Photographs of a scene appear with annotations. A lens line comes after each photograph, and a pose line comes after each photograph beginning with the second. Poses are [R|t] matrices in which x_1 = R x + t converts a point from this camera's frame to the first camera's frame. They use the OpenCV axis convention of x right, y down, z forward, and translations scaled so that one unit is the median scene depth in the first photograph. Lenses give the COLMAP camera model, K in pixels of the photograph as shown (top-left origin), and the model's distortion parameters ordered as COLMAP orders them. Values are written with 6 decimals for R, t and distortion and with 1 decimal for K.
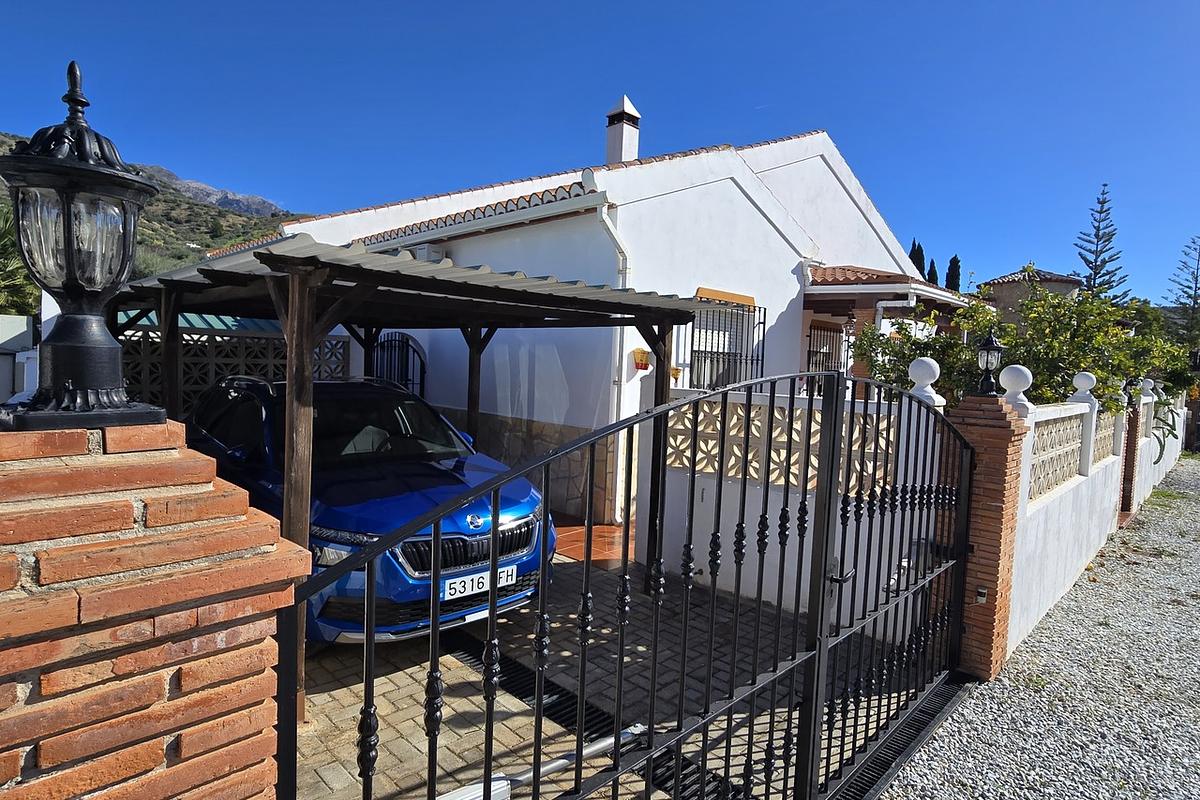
lens RADIAL K [[654.7, 0, 600.0], [0, 654.7, 400.0], [0, 0, 1]] dist [-0.004963, 0.000684]
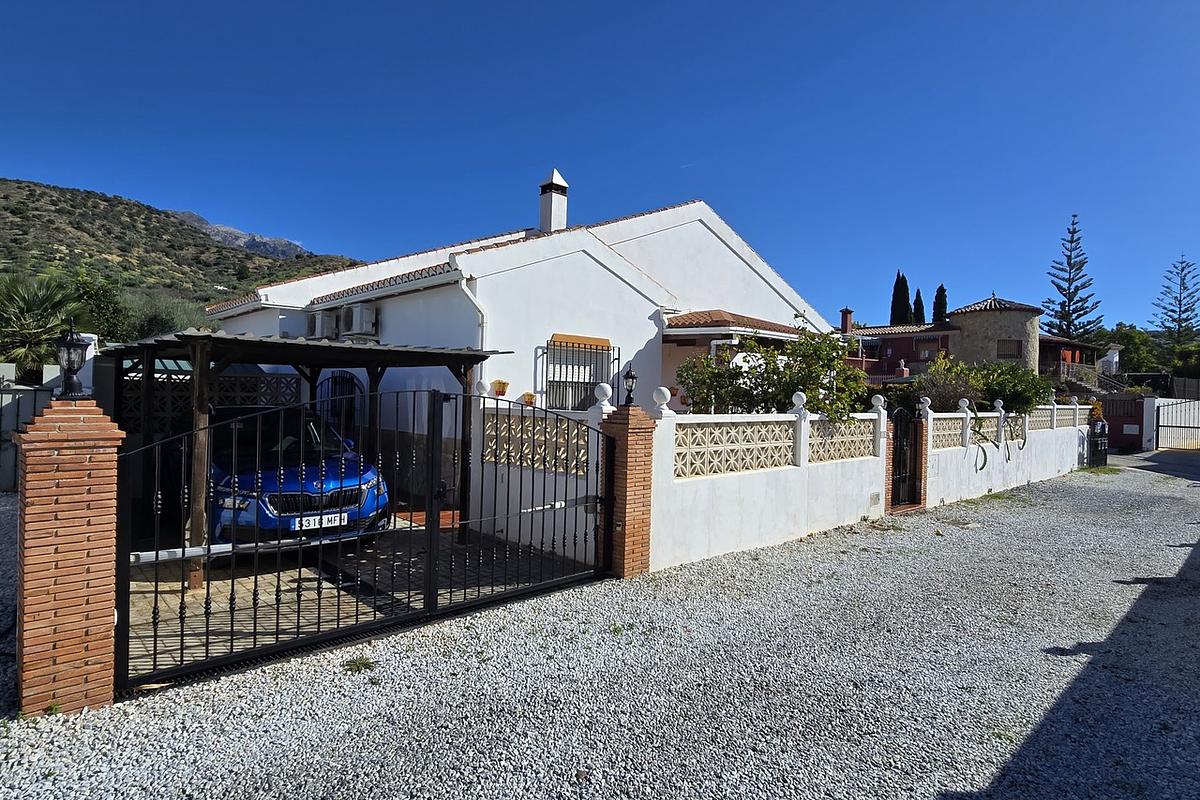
lens RADIAL K [[655.5, 0, 599.0], [0, 655.5, 396.8], [0, 0, 1]] dist [-0.000239, 0.000104]
pose [[0.999387, -0.015096, -0.031595, 0.250368], [0.013370, 0.998444, -0.054140, 0.026056], [0.032363, 0.053684, 0.998033, -0.284003]]
